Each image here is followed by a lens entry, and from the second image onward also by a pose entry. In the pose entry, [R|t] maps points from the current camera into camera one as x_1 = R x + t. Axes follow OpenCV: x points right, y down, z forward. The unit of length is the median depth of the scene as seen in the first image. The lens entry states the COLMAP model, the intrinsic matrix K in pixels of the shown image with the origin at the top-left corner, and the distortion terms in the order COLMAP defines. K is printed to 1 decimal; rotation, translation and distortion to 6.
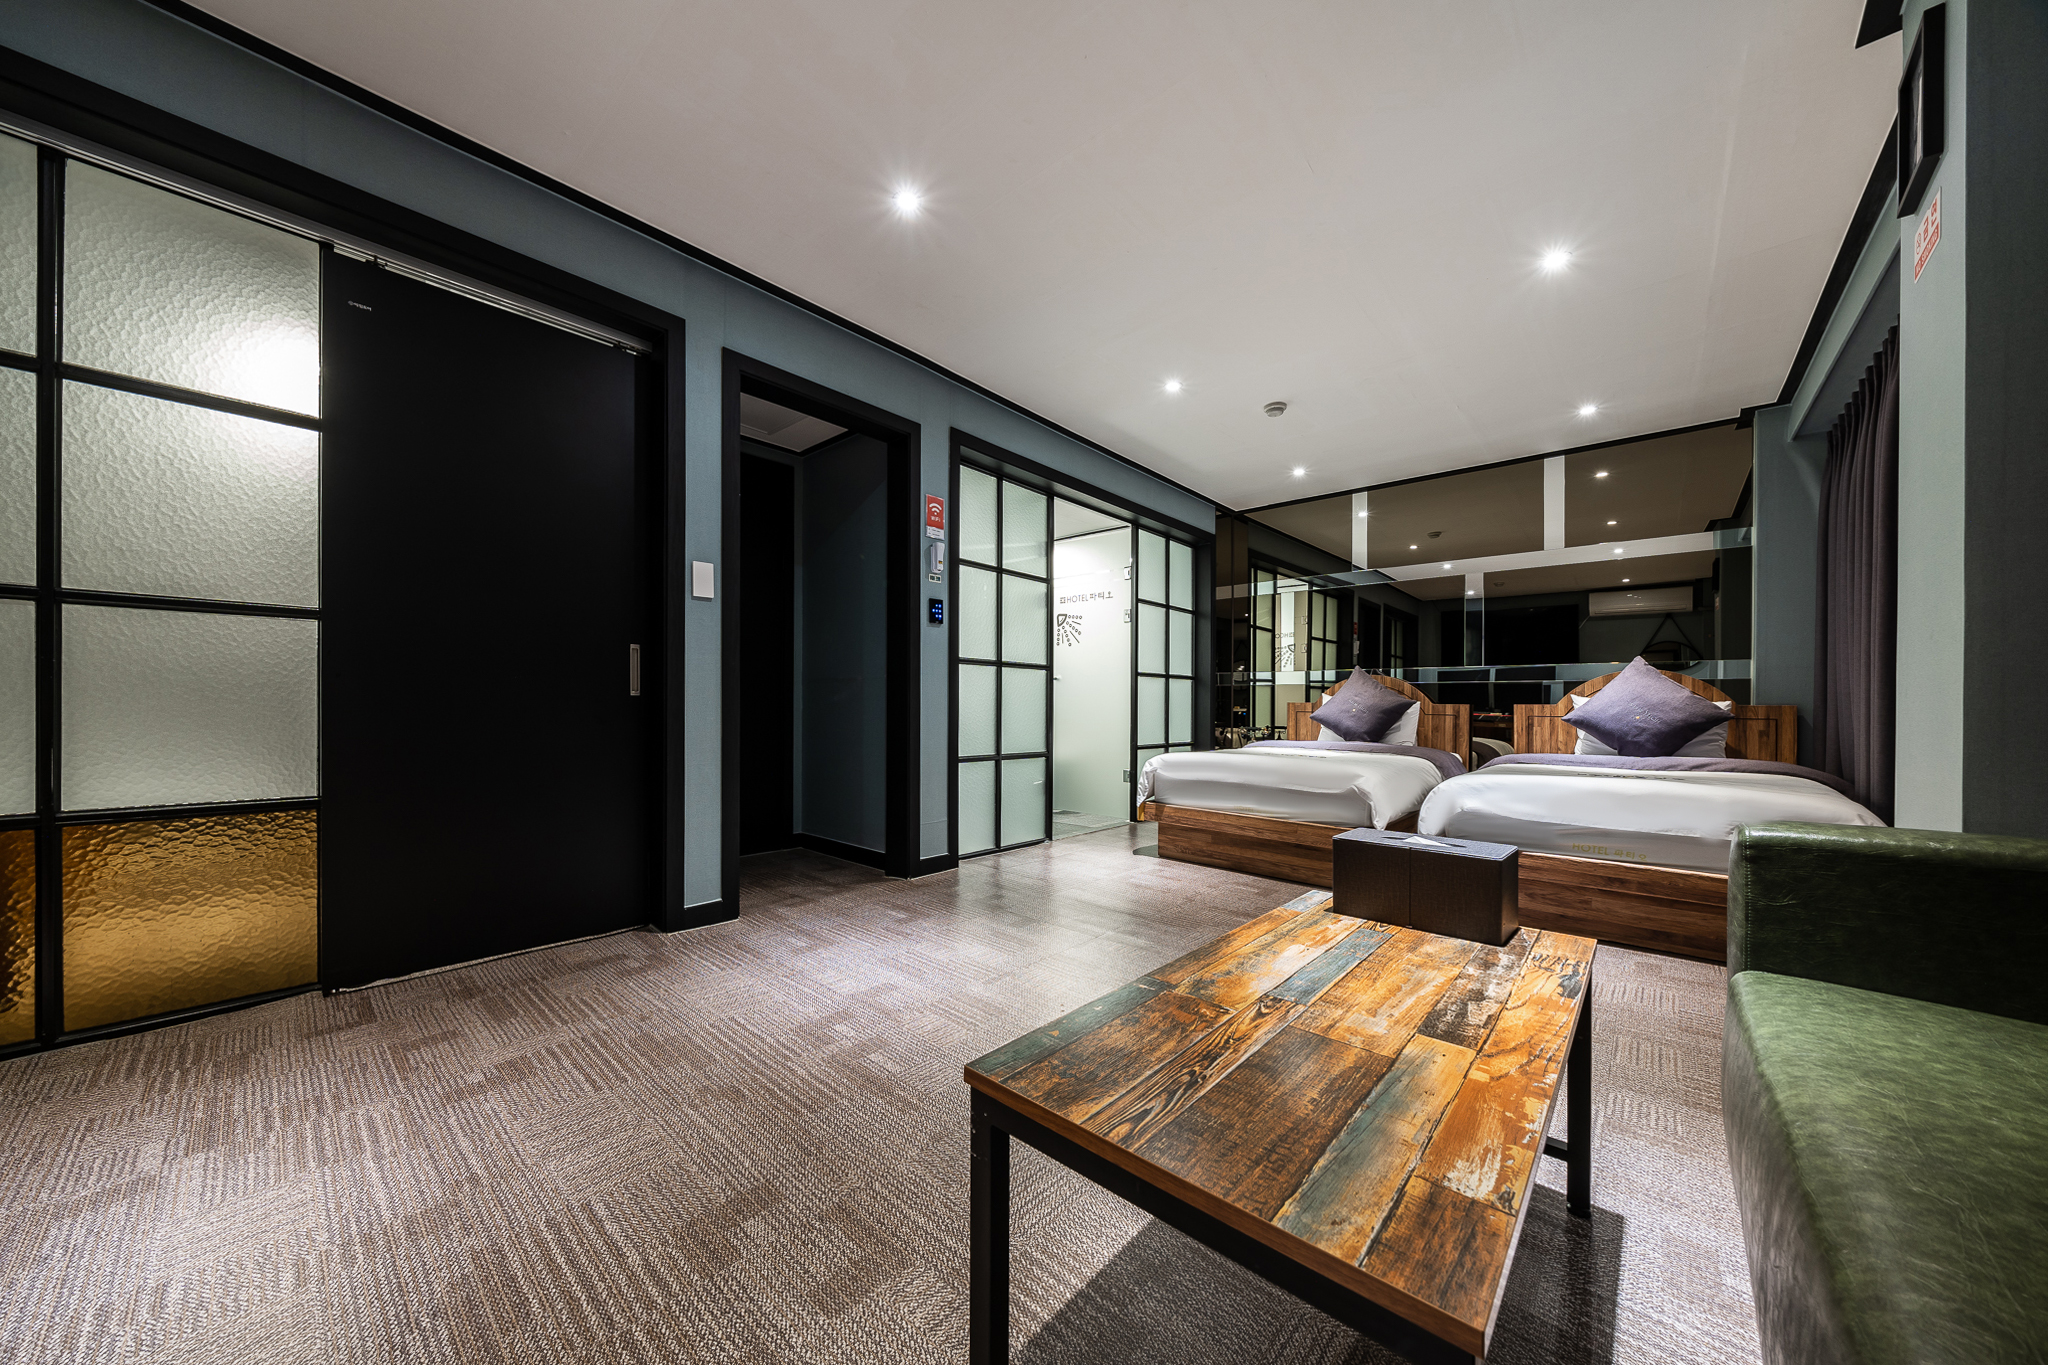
lens RADIAL K [[711.1, 0, 1005.9], [0, 711.1, 698.0], [0, 0, 1]] dist [-0.002090, -0.000031]
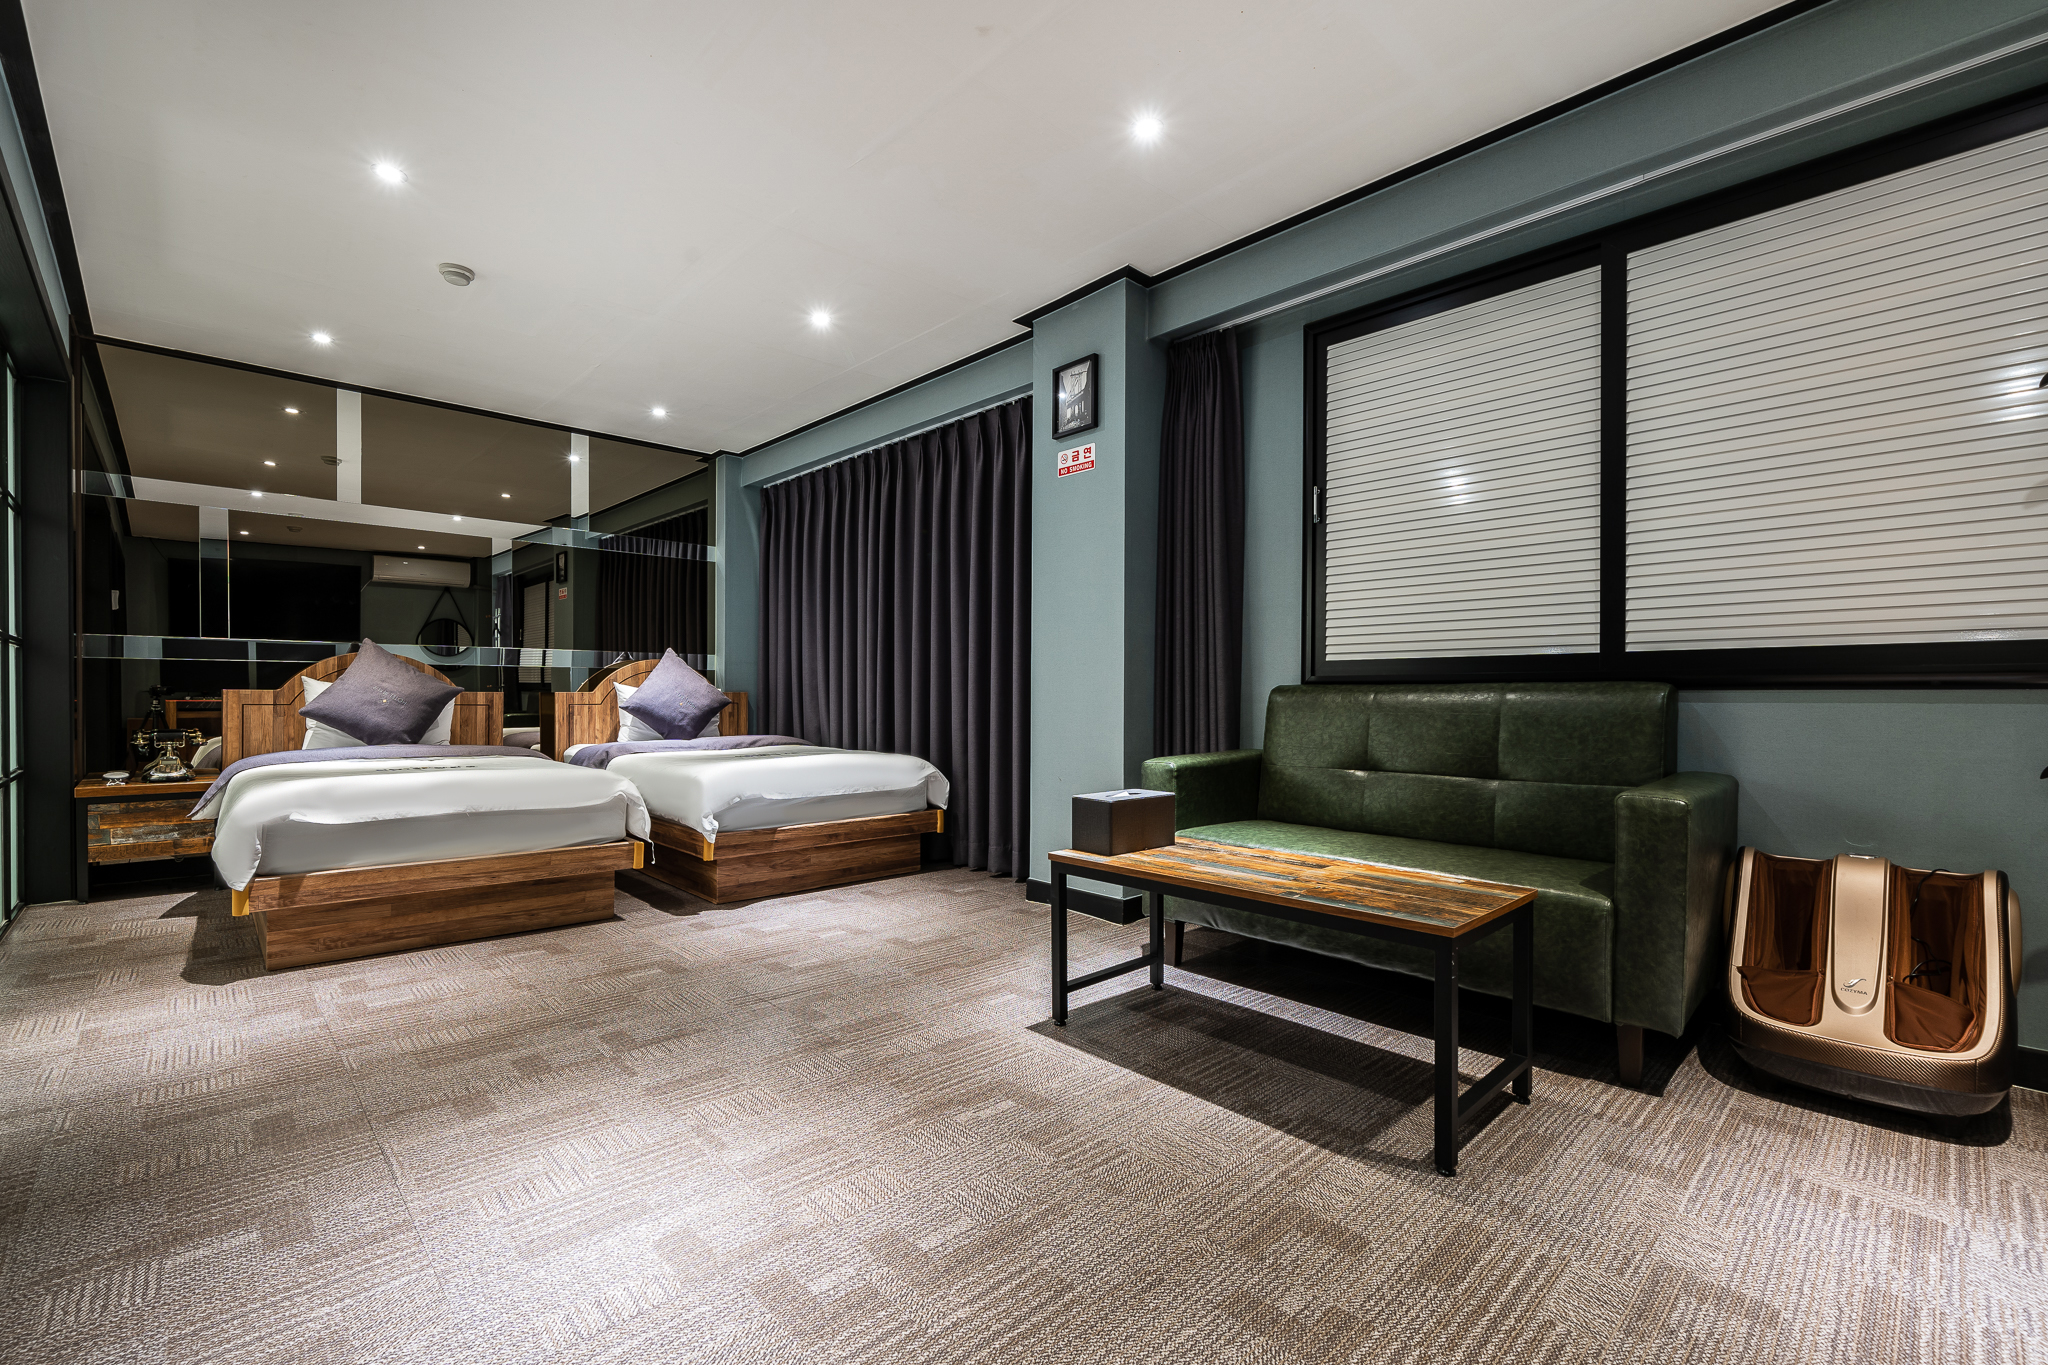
lens RADIAL K [[886.7, 0, 1024.0], [0, 886.7, 682.5], [0, 0, 1]] dist [-0.022418, 0.000256]
pose [[0.055087, 0.003974, 0.998474, -0.454321], [-0.007265, 0.999967, -0.003579, -0.004507], [-0.998455, -0.007057, 0.055114, 0.399663]]
